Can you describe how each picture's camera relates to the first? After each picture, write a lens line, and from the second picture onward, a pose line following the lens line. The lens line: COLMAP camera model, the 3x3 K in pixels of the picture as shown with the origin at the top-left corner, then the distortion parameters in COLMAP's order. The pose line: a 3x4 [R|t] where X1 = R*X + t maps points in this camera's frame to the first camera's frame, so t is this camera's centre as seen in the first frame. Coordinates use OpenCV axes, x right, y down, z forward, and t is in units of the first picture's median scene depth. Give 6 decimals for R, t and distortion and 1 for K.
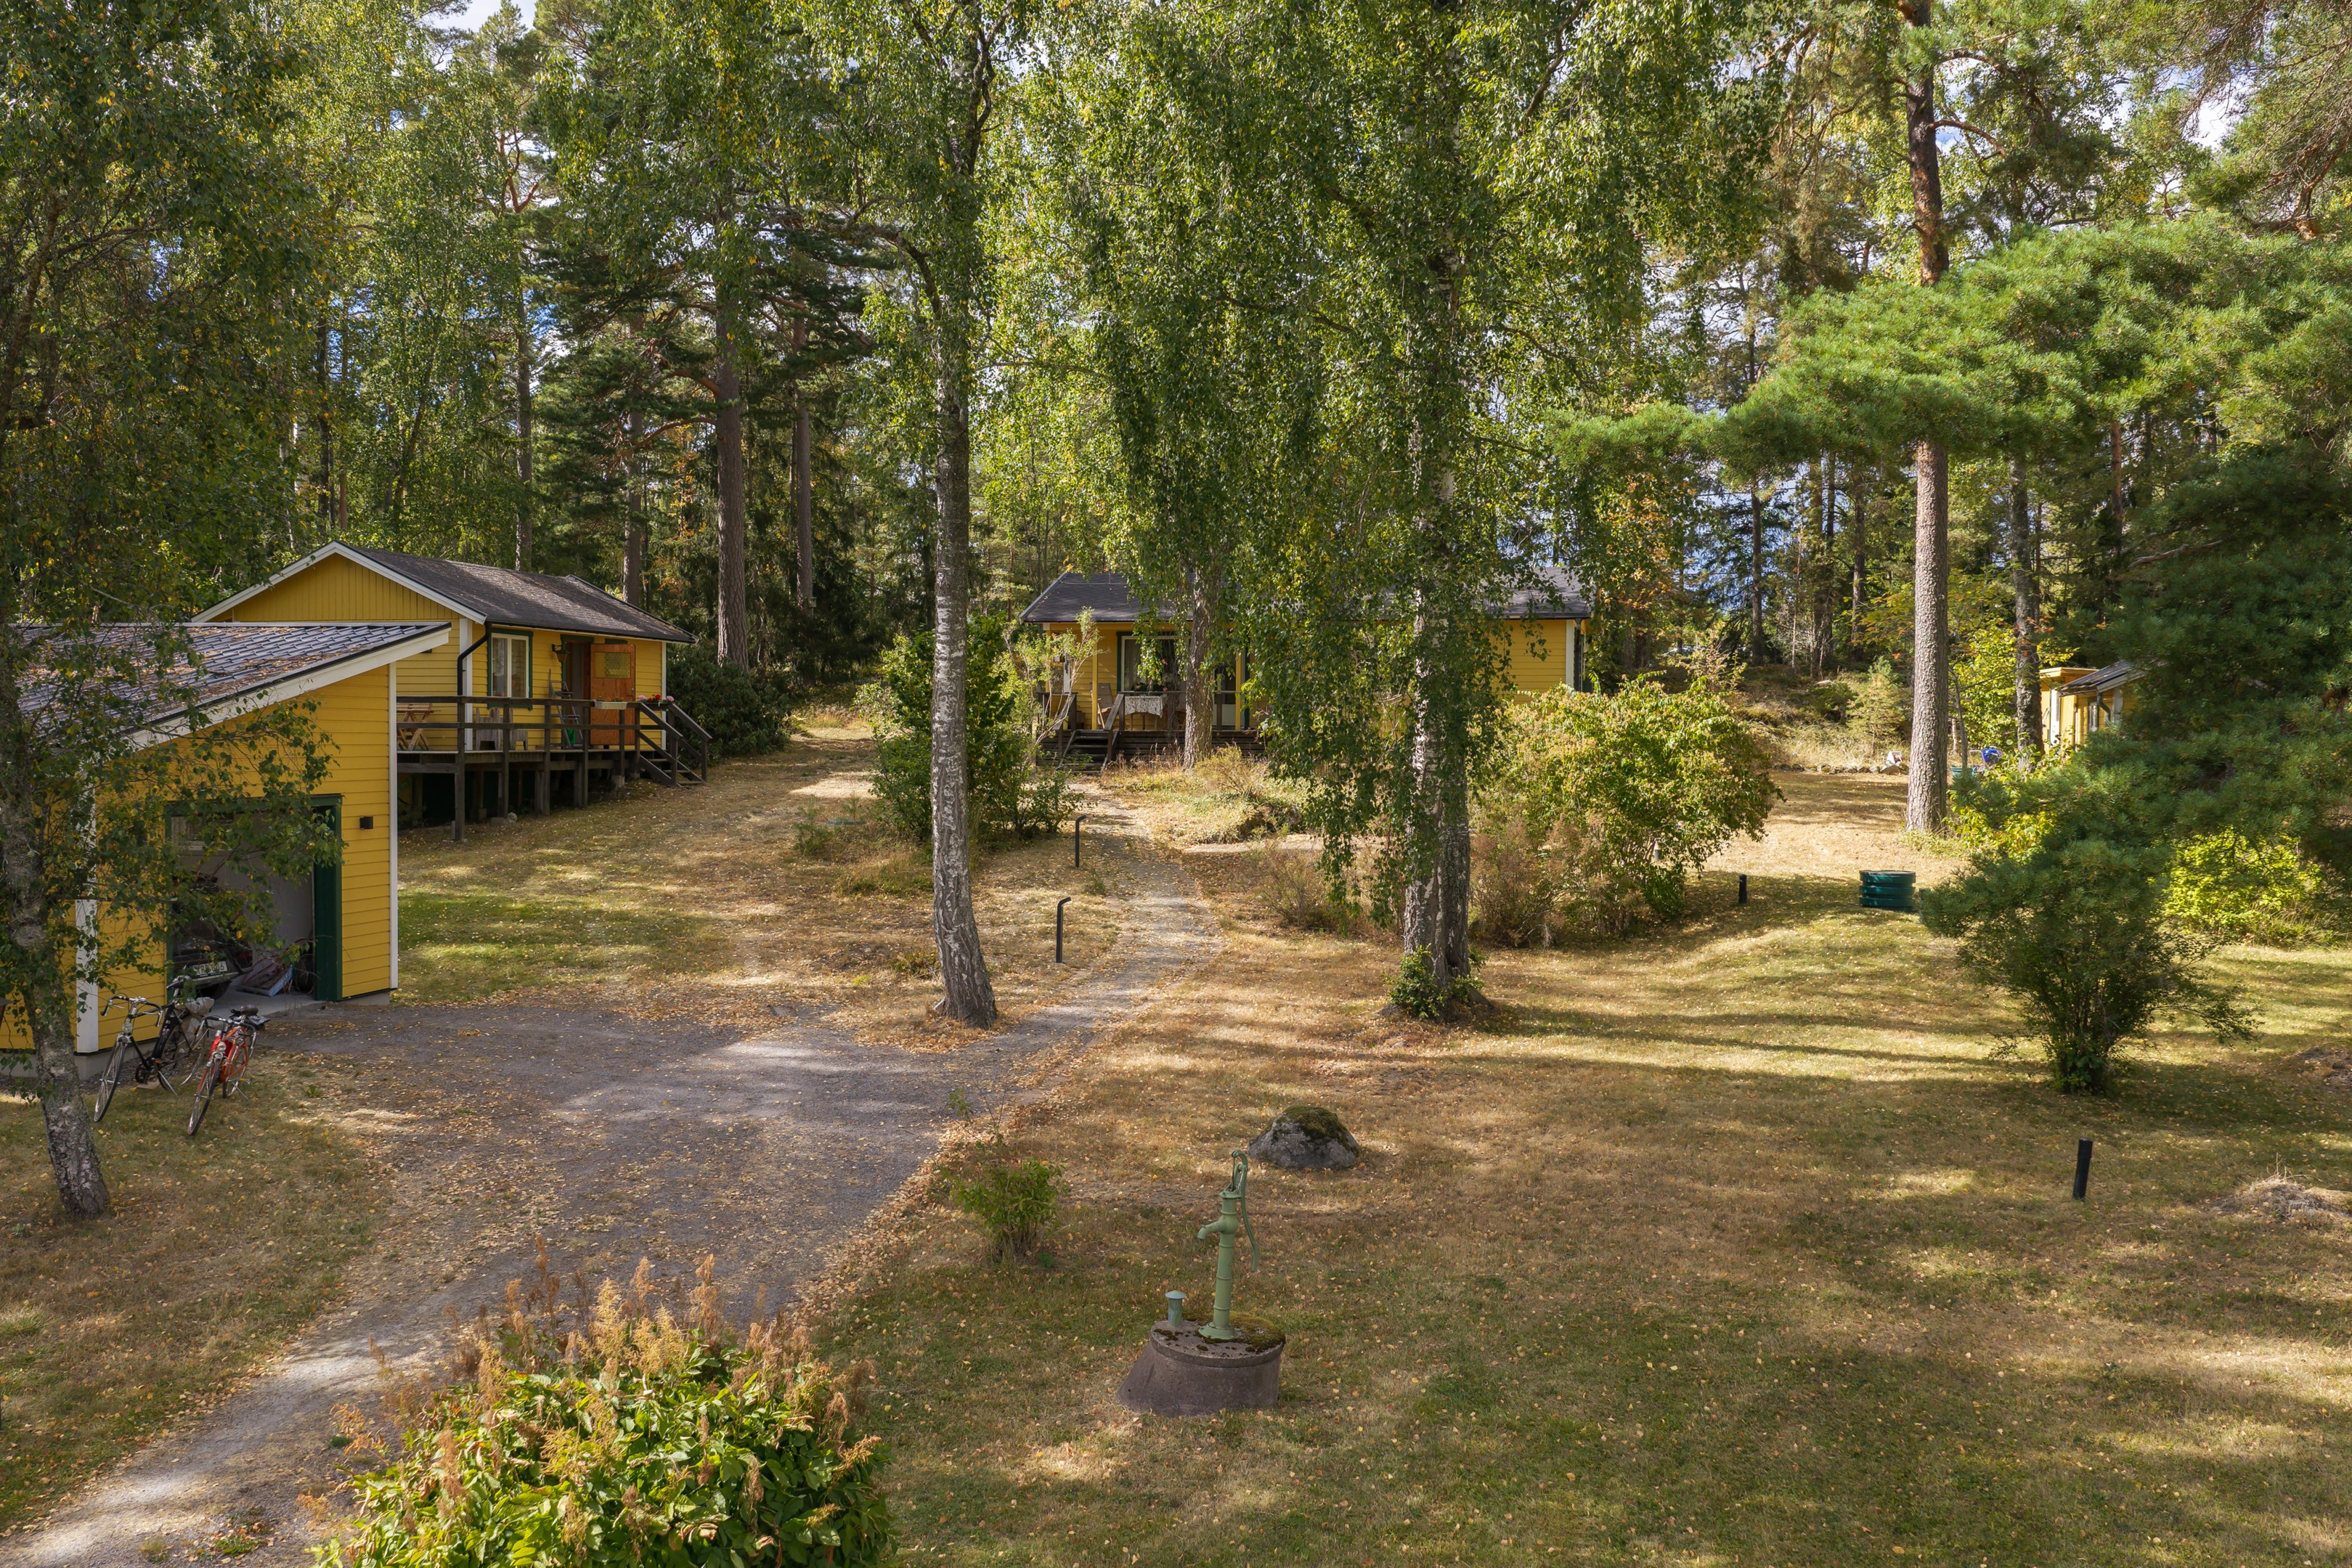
lens RADIAL K [[1892.8, 0, 1178.4], [0, 1892.8, 782.5], [0, 0, 1]] dist [0.013890, 0.004219]
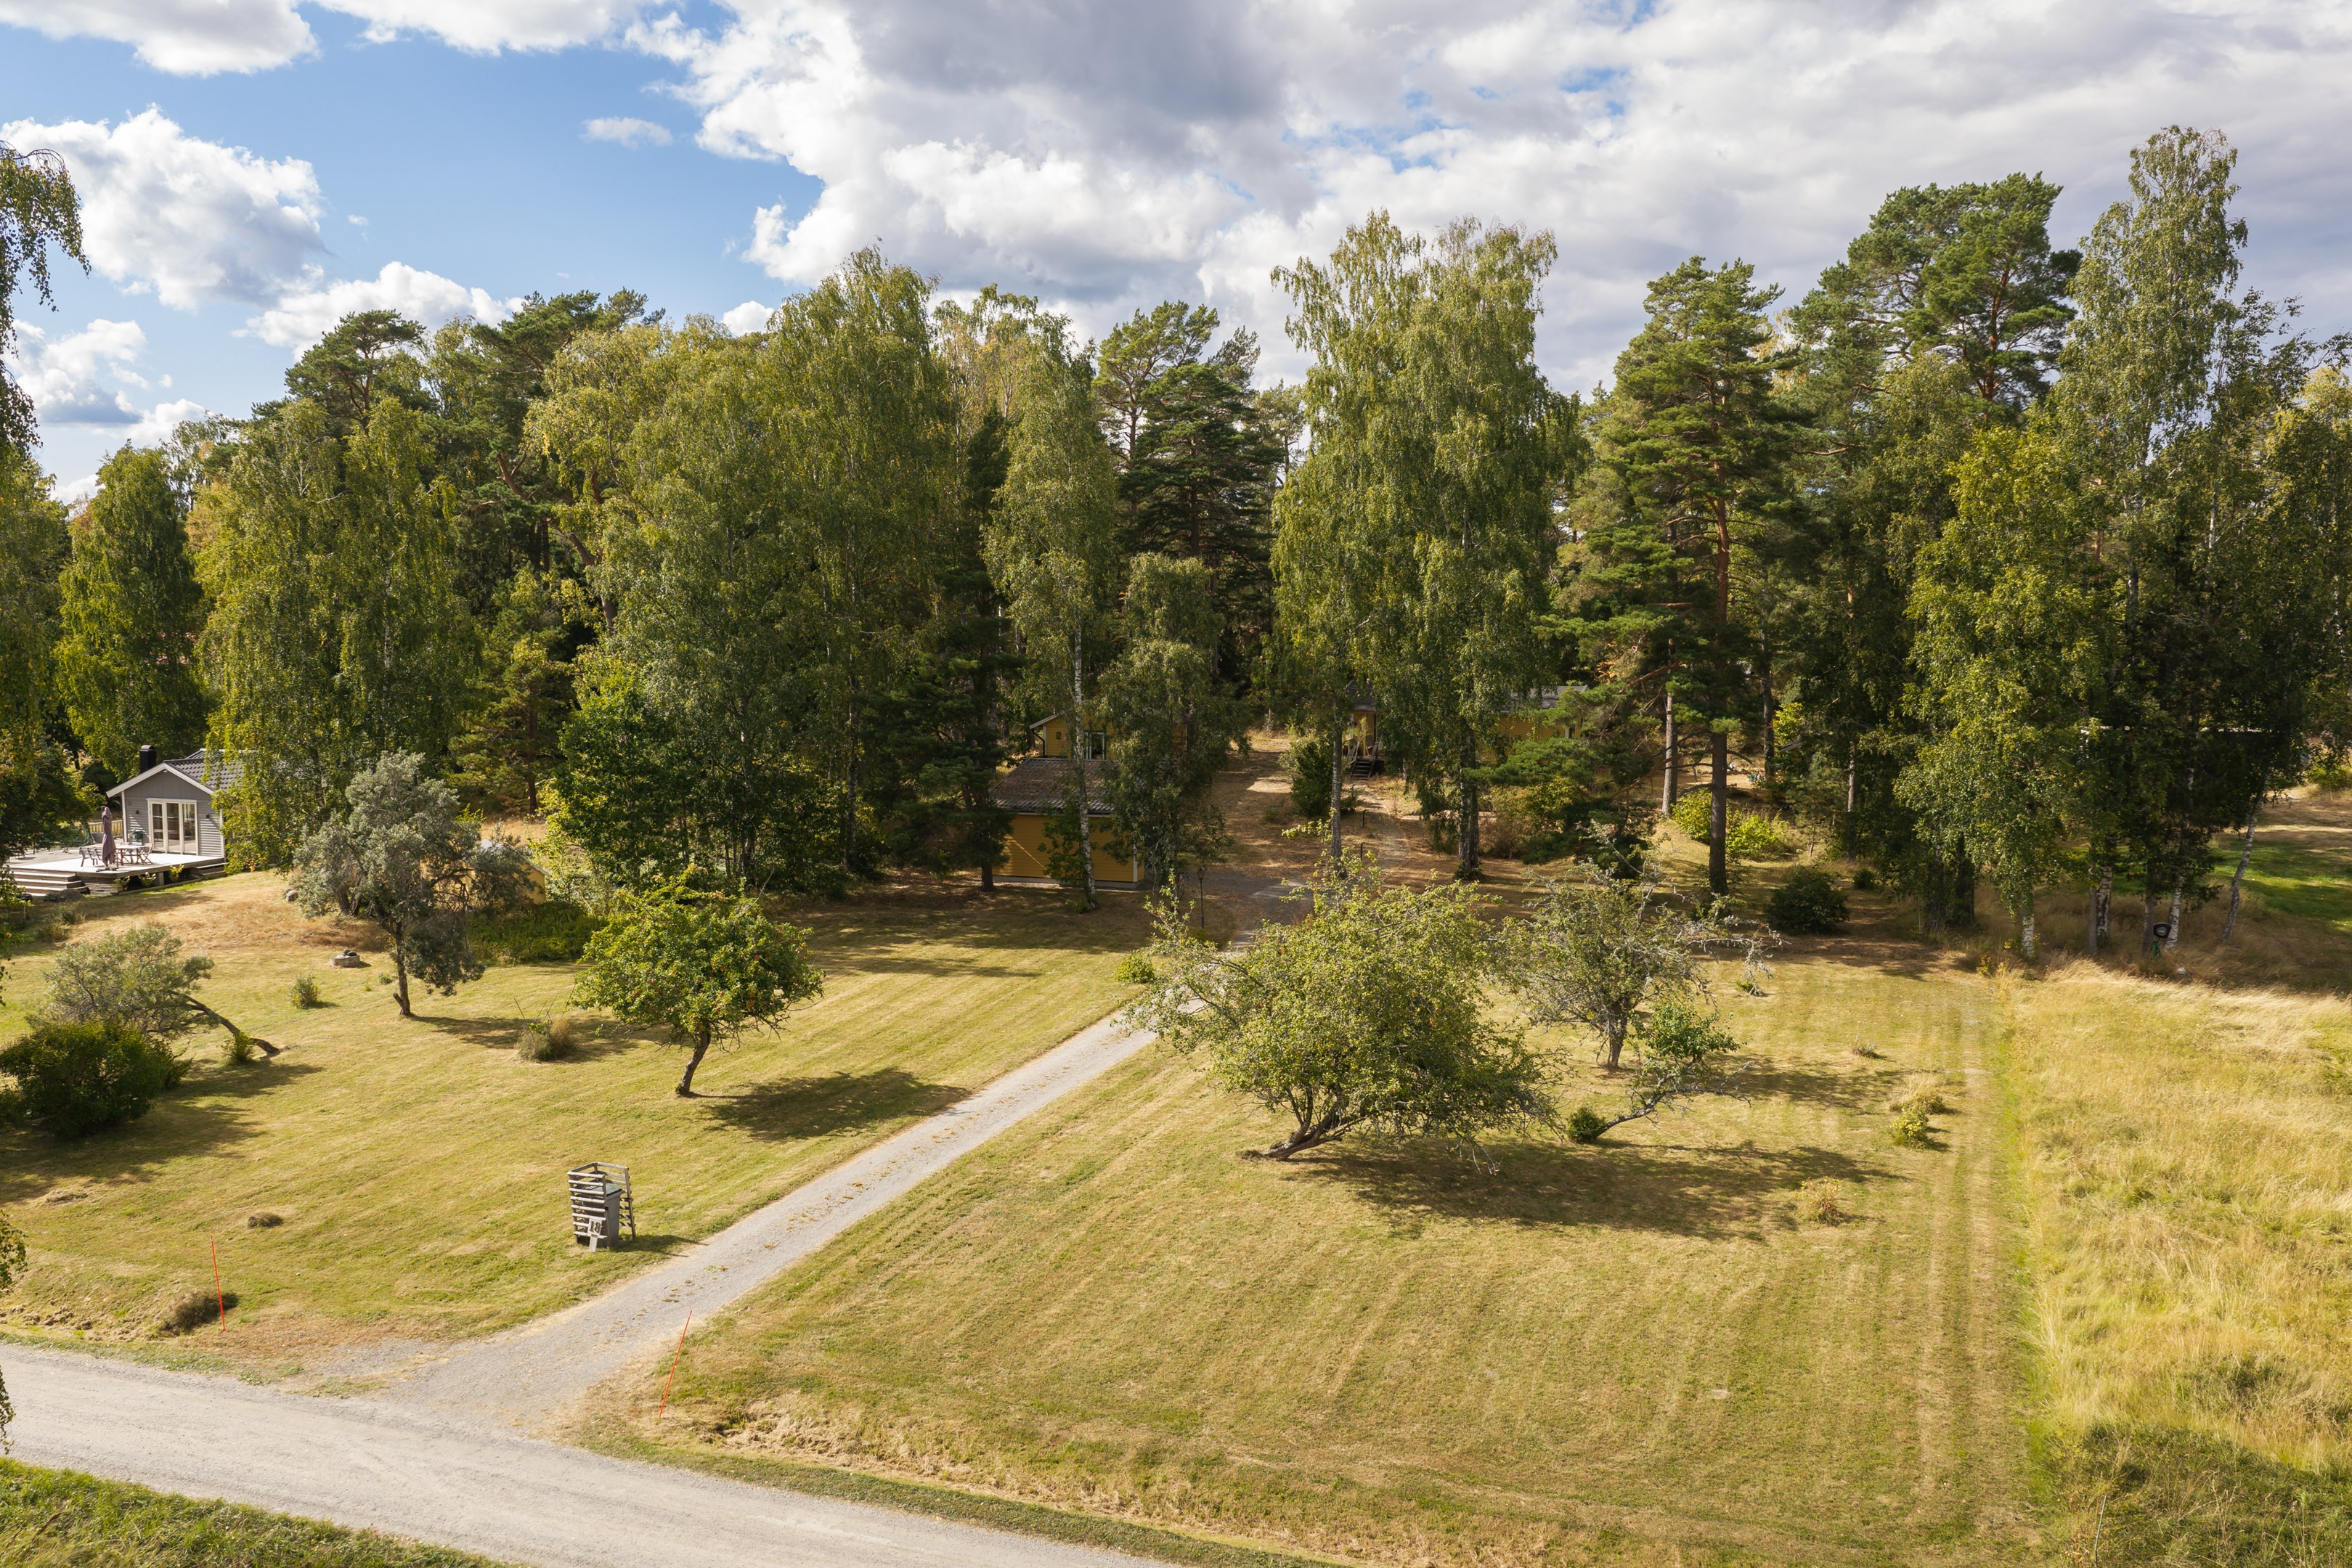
lens RADIAL K [[1892.8, 0, 1184.5], [0, 1892.8, 783.1], [0, 0, 1]] dist [0.013890, 0.004219]
pose [[0.994314, 0.015434, -0.105361, -0.026206], [-0.007981, 0.997459, 0.070795, -0.287497], [0.106186, -0.069551, 0.991911, -2.453311]]
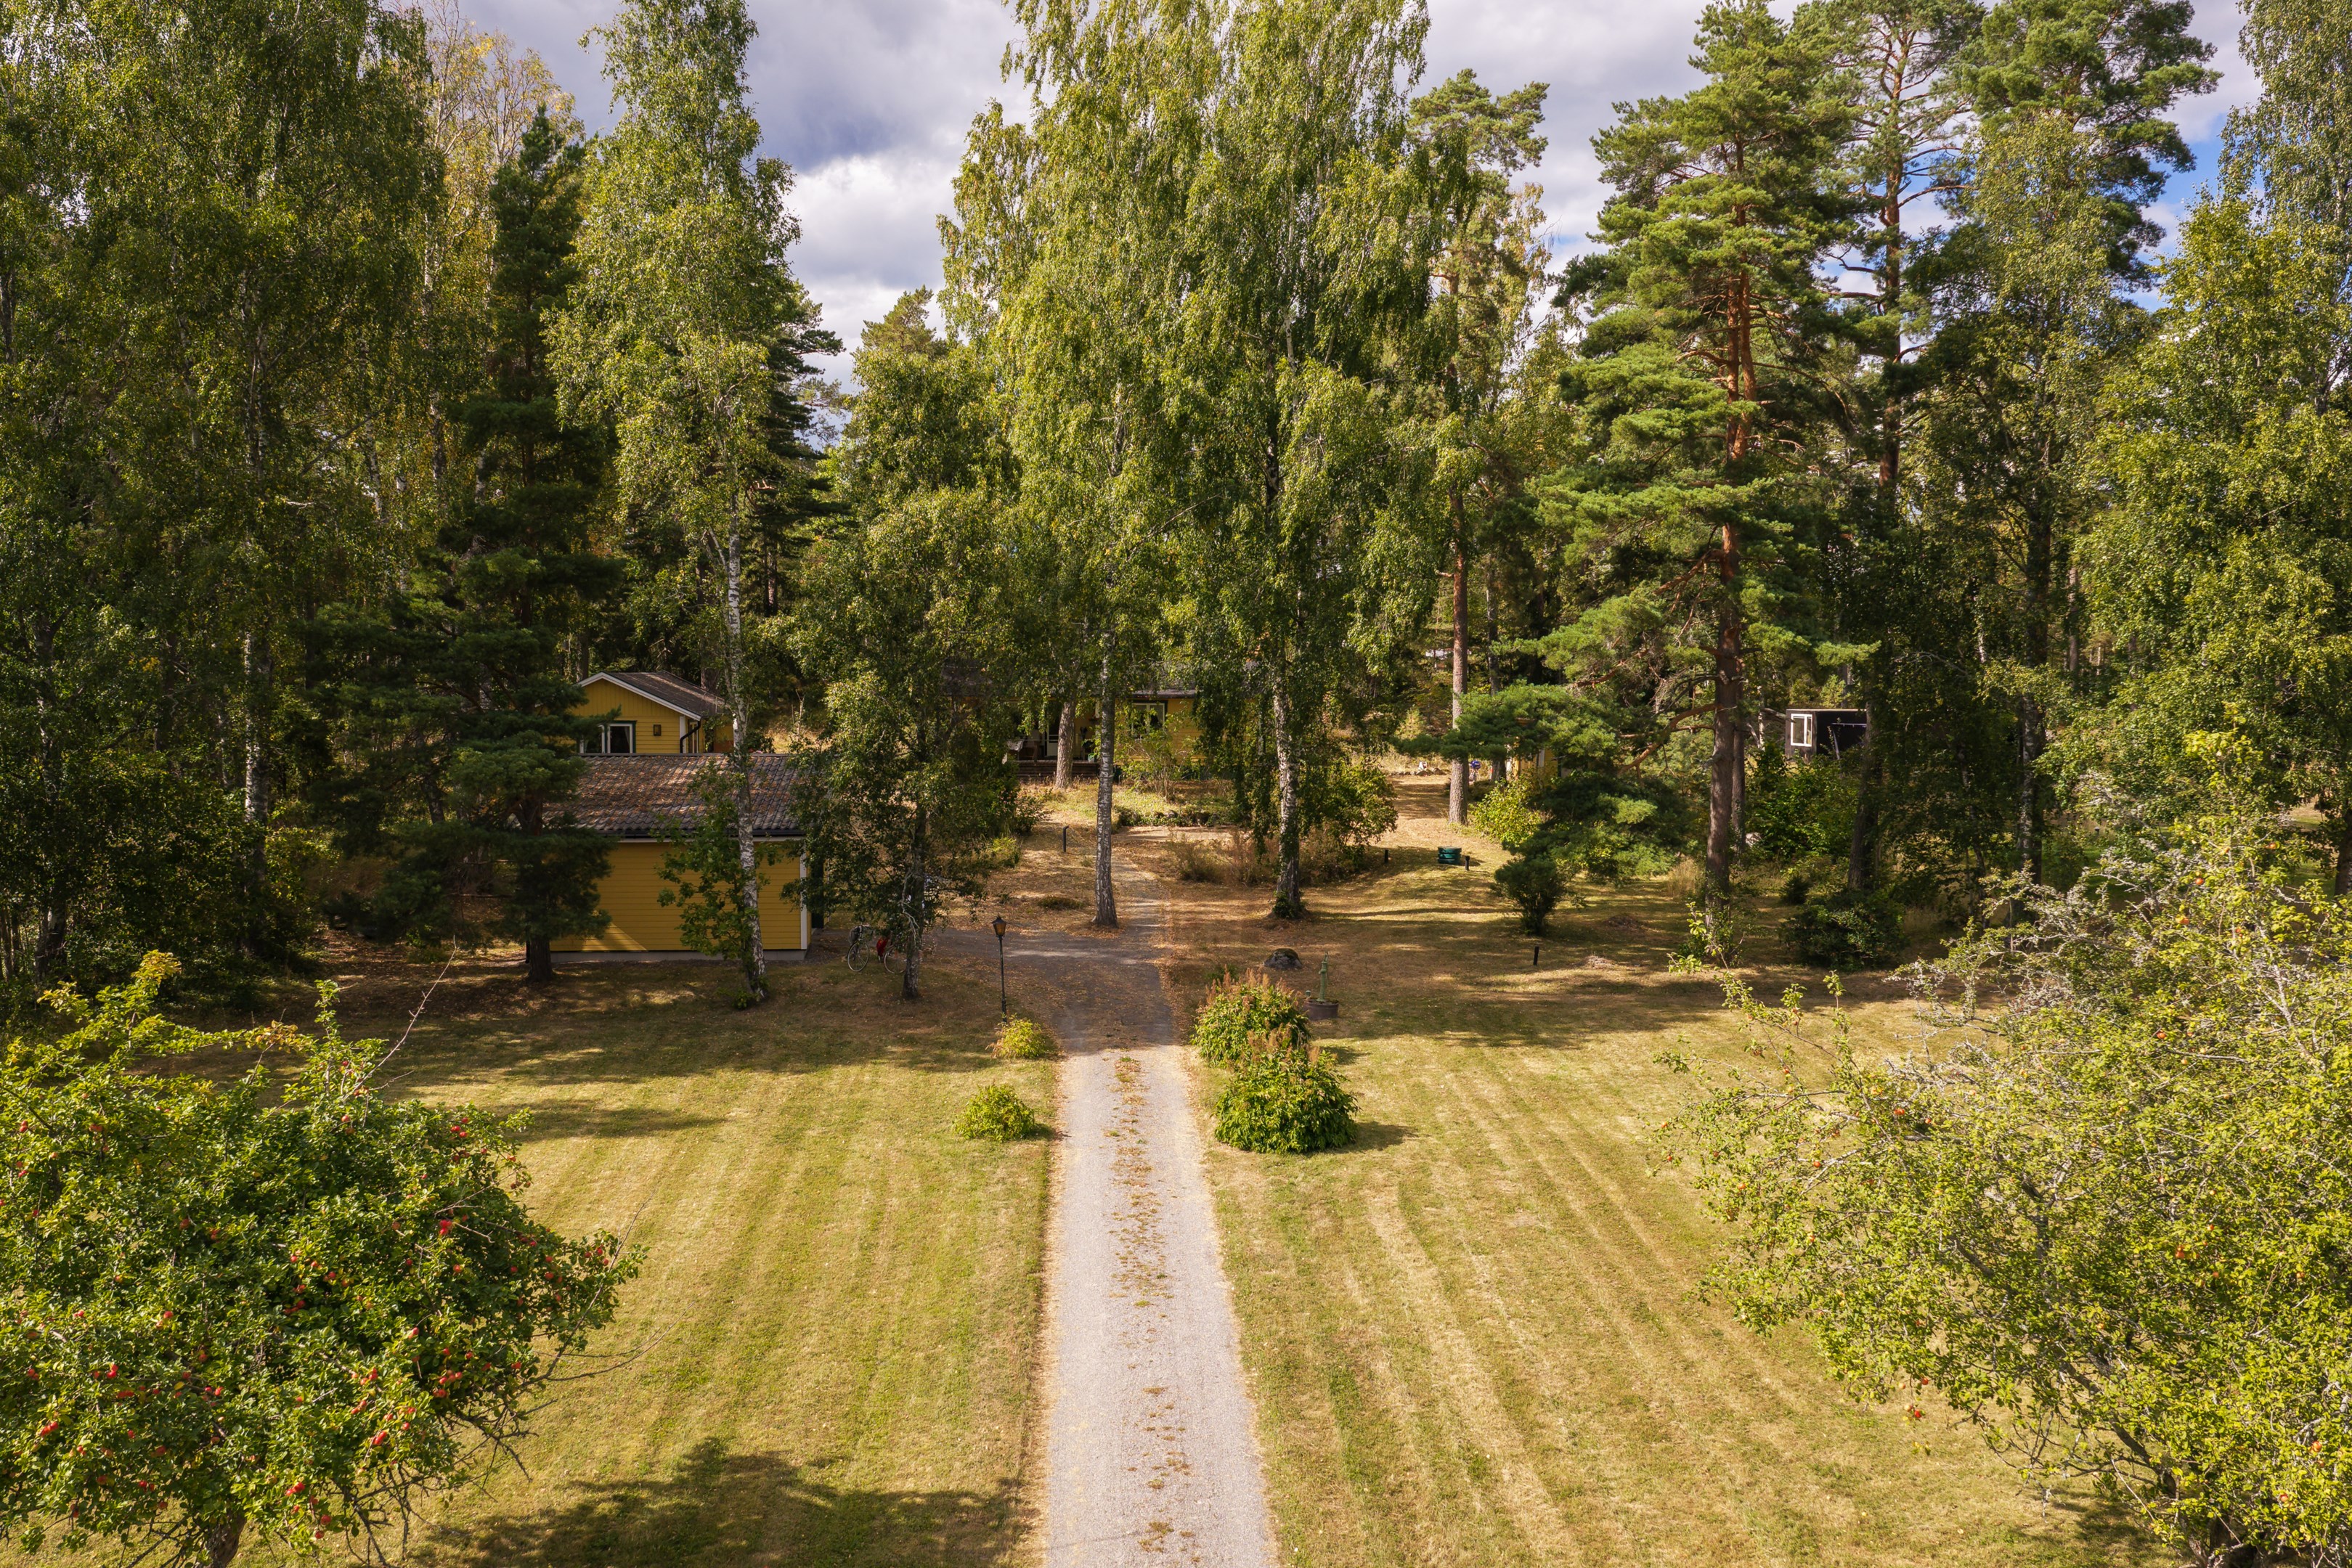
lens RADIAL K [[1892.8, 0, 1164.1], [0, 1892.8, 793.4], [0, 0, 1]] dist [0.013890, 0.004219]
pose [[0.959309, -0.011059, 0.282143, -0.634172], [-0.001352, 0.999041, 0.043754, -0.132008], [-0.282356, -0.042355, 0.958374, -1.196921]]
